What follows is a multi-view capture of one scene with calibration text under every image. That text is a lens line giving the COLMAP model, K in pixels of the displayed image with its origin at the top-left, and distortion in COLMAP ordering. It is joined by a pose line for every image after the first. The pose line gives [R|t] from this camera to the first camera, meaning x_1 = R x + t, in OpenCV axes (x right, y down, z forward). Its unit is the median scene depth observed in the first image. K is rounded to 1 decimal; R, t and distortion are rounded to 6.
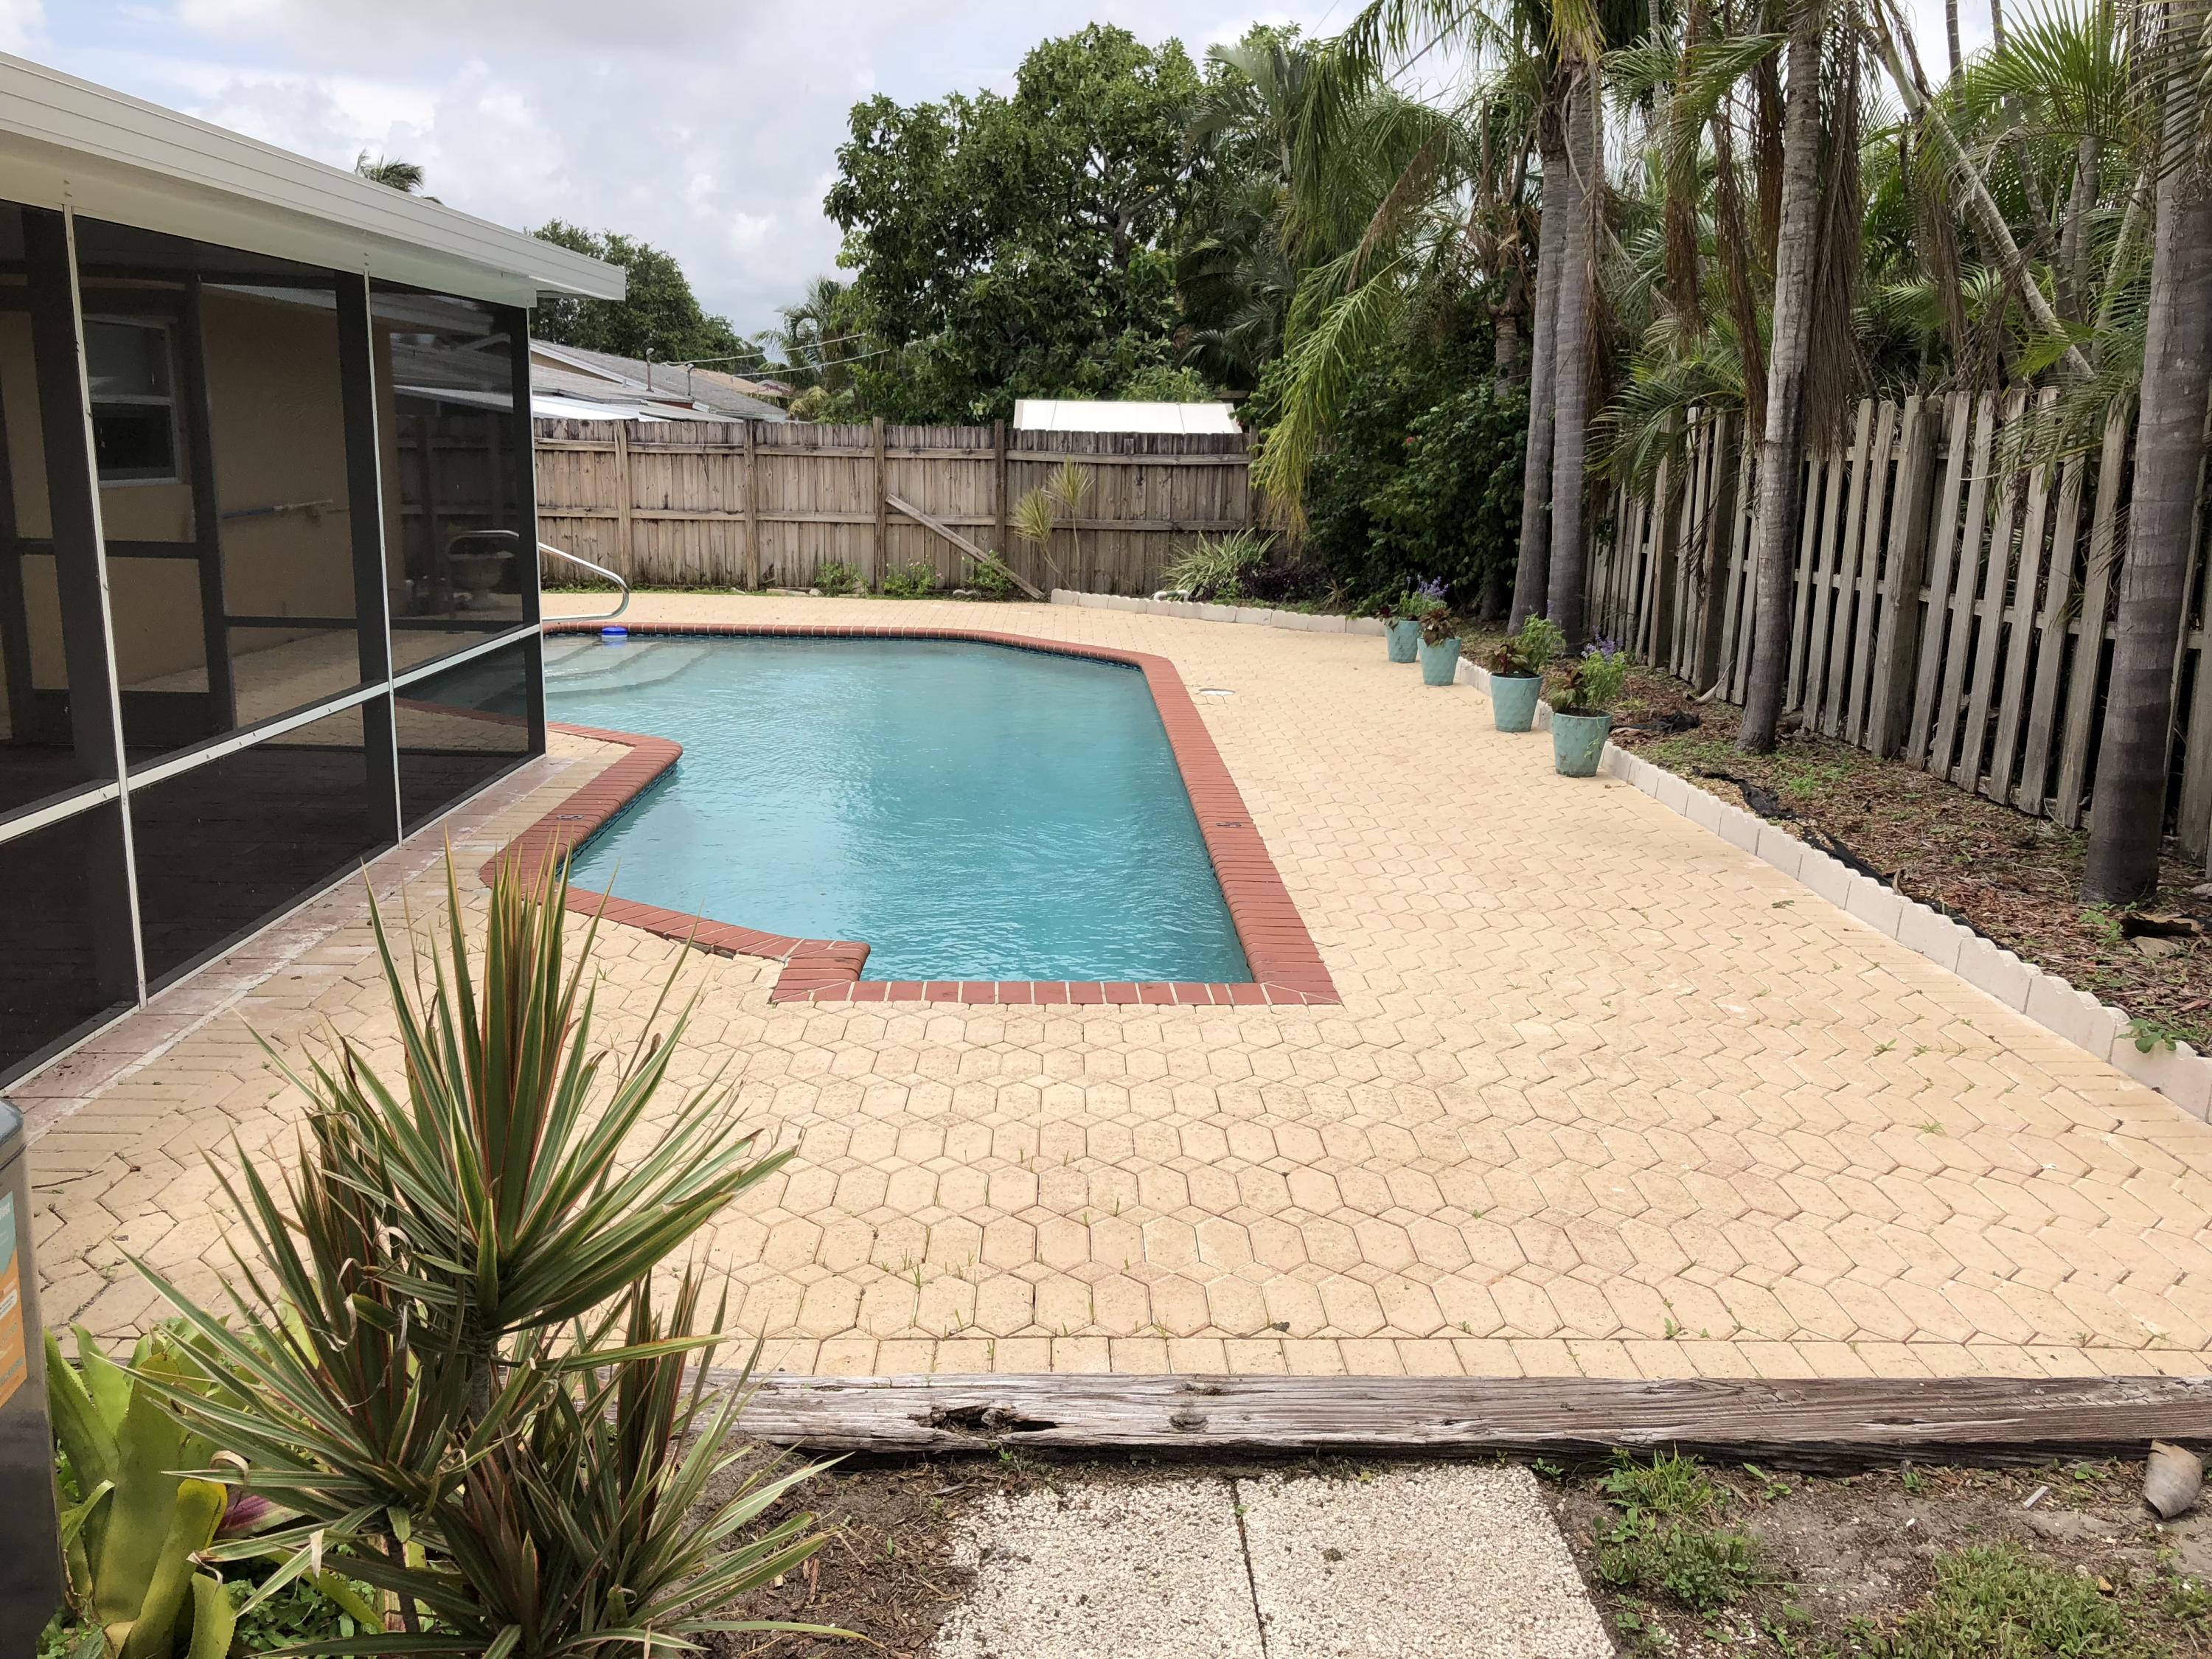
lens RADIAL K [[1815.1, 0, 1106.7], [0, 1815.1, 834.6], [0, 0, 1]] dist [0.049739, -0.053695]
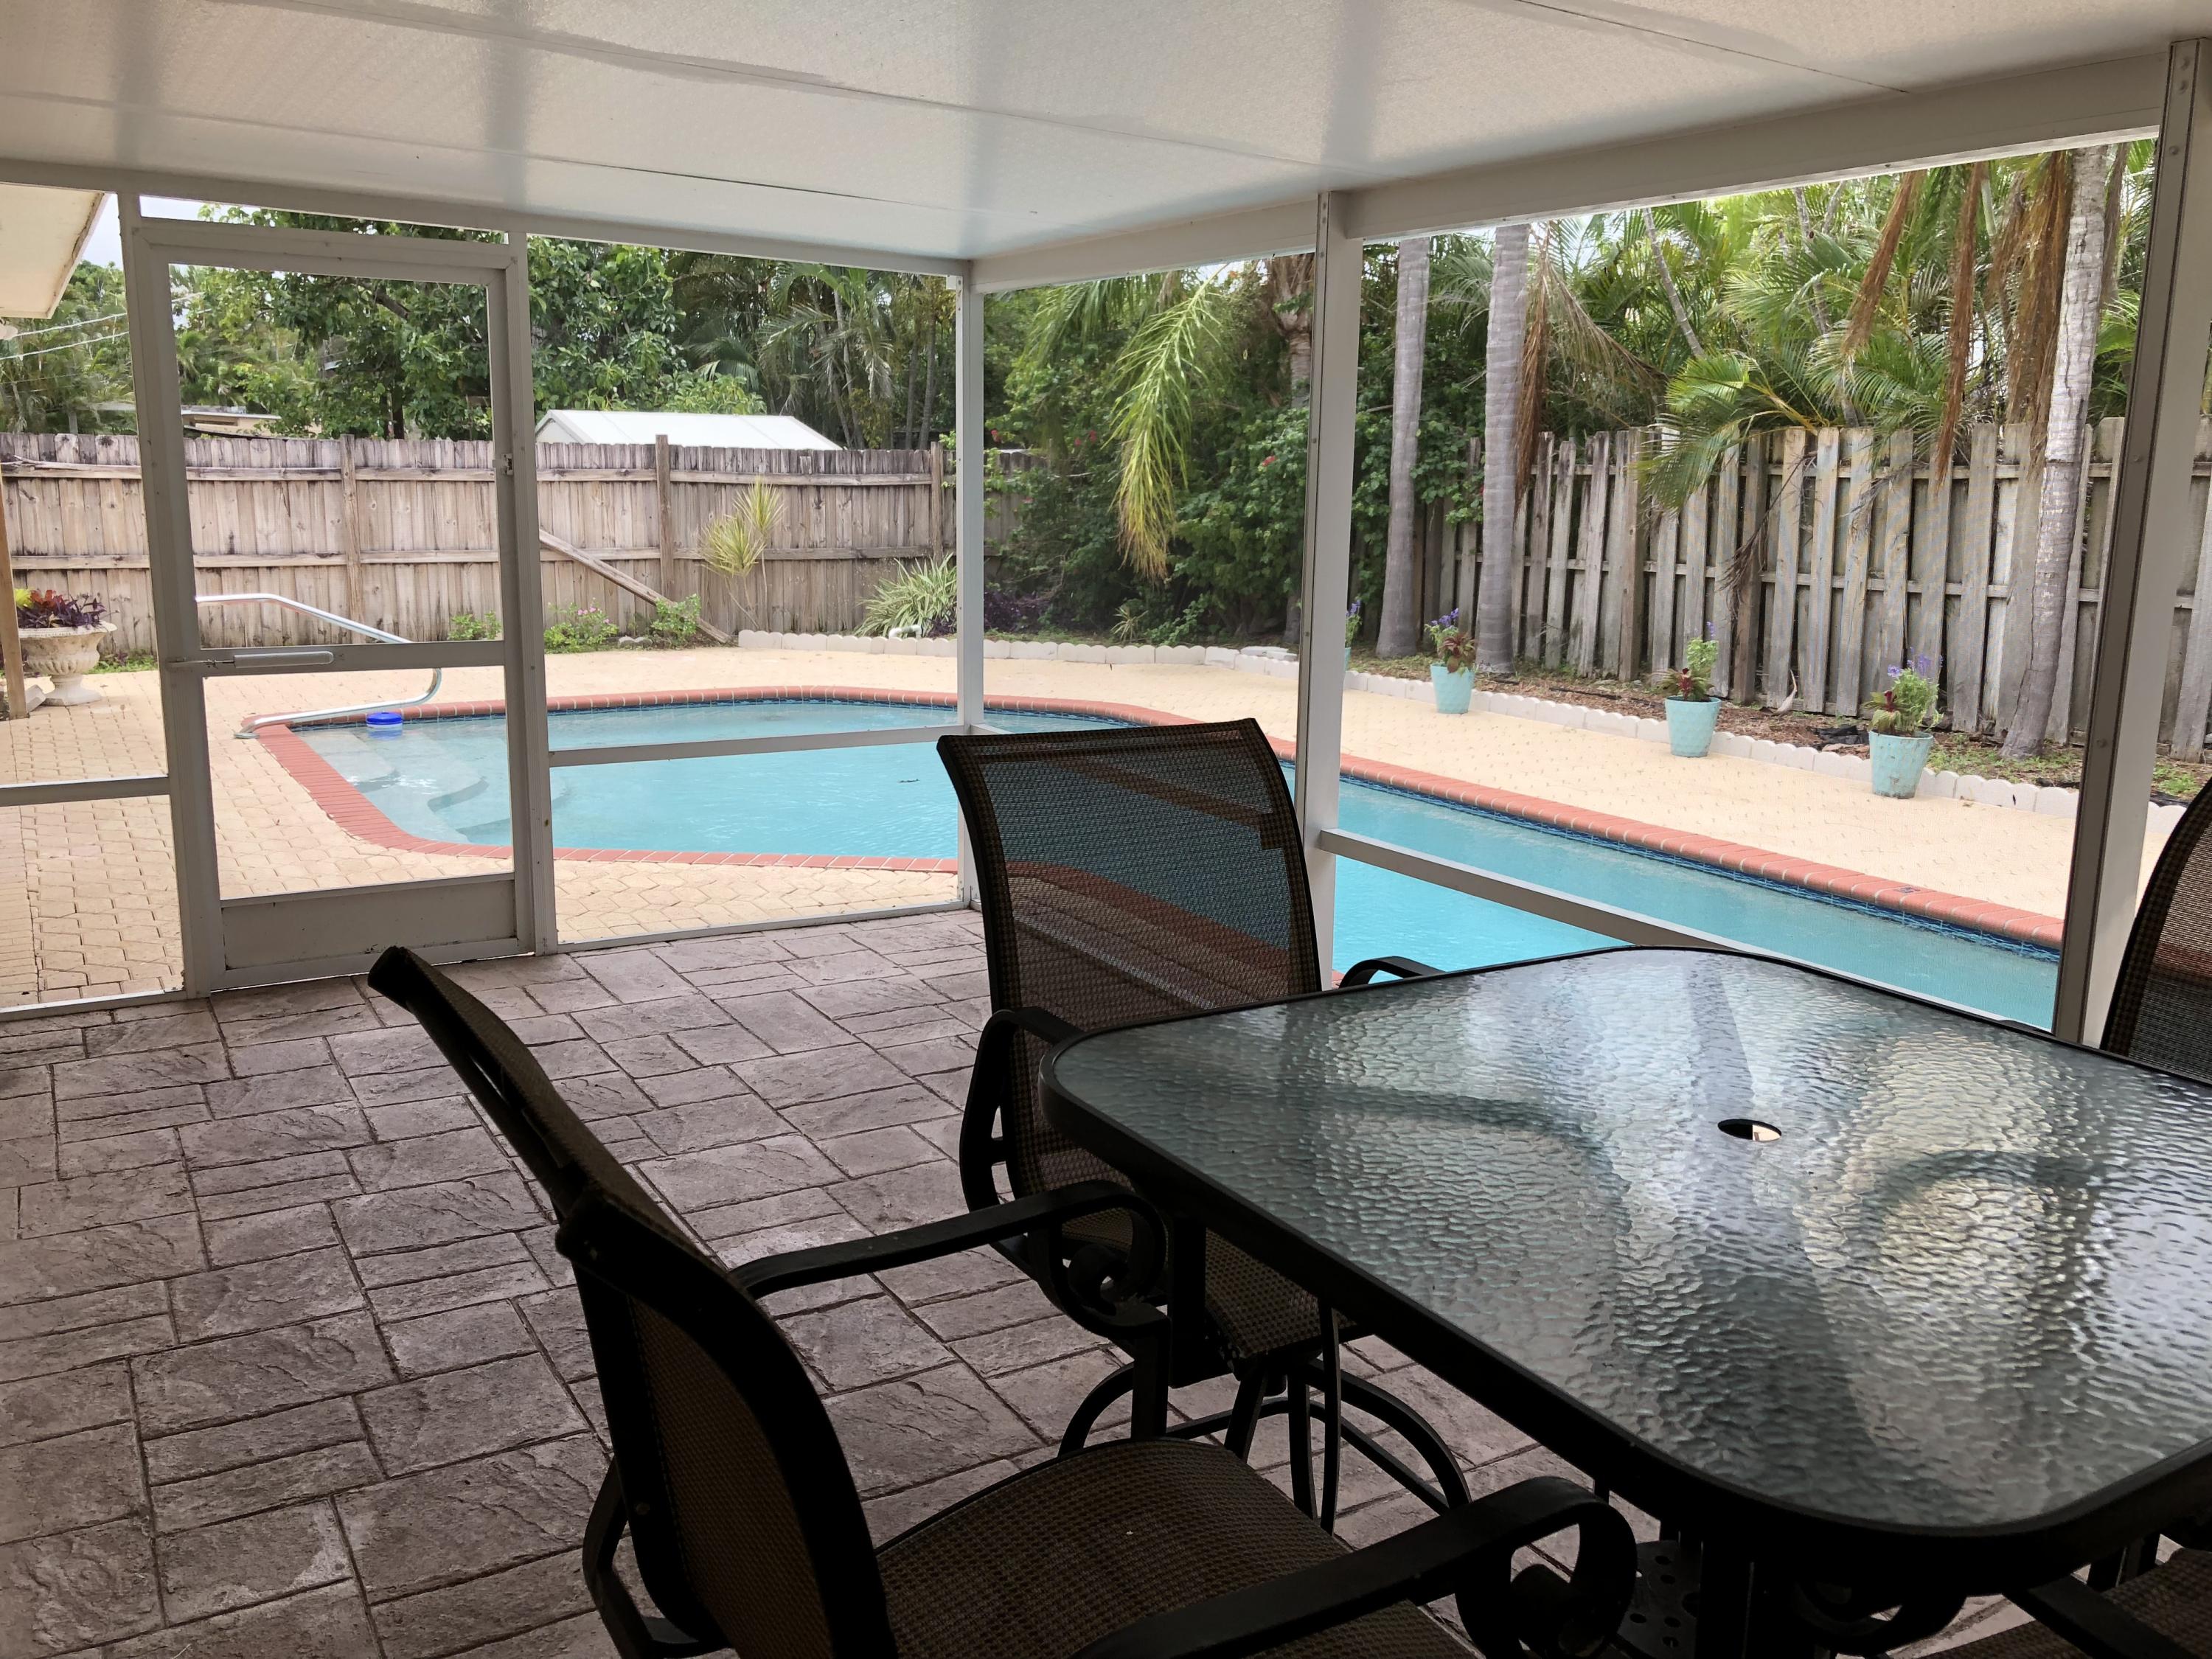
lens RADIAL K [[1815.1, 0, 1111.1], [0, 1815.1, 817.5], [0, 0, 1]] dist [0.049739, -0.053695]
pose [[0.872638, -0.103062, 0.477369, -0.296110], [0.109218, 0.993906, 0.014927, -0.041219], [-0.475998, 0.039111, 0.878576, 0.163442]]
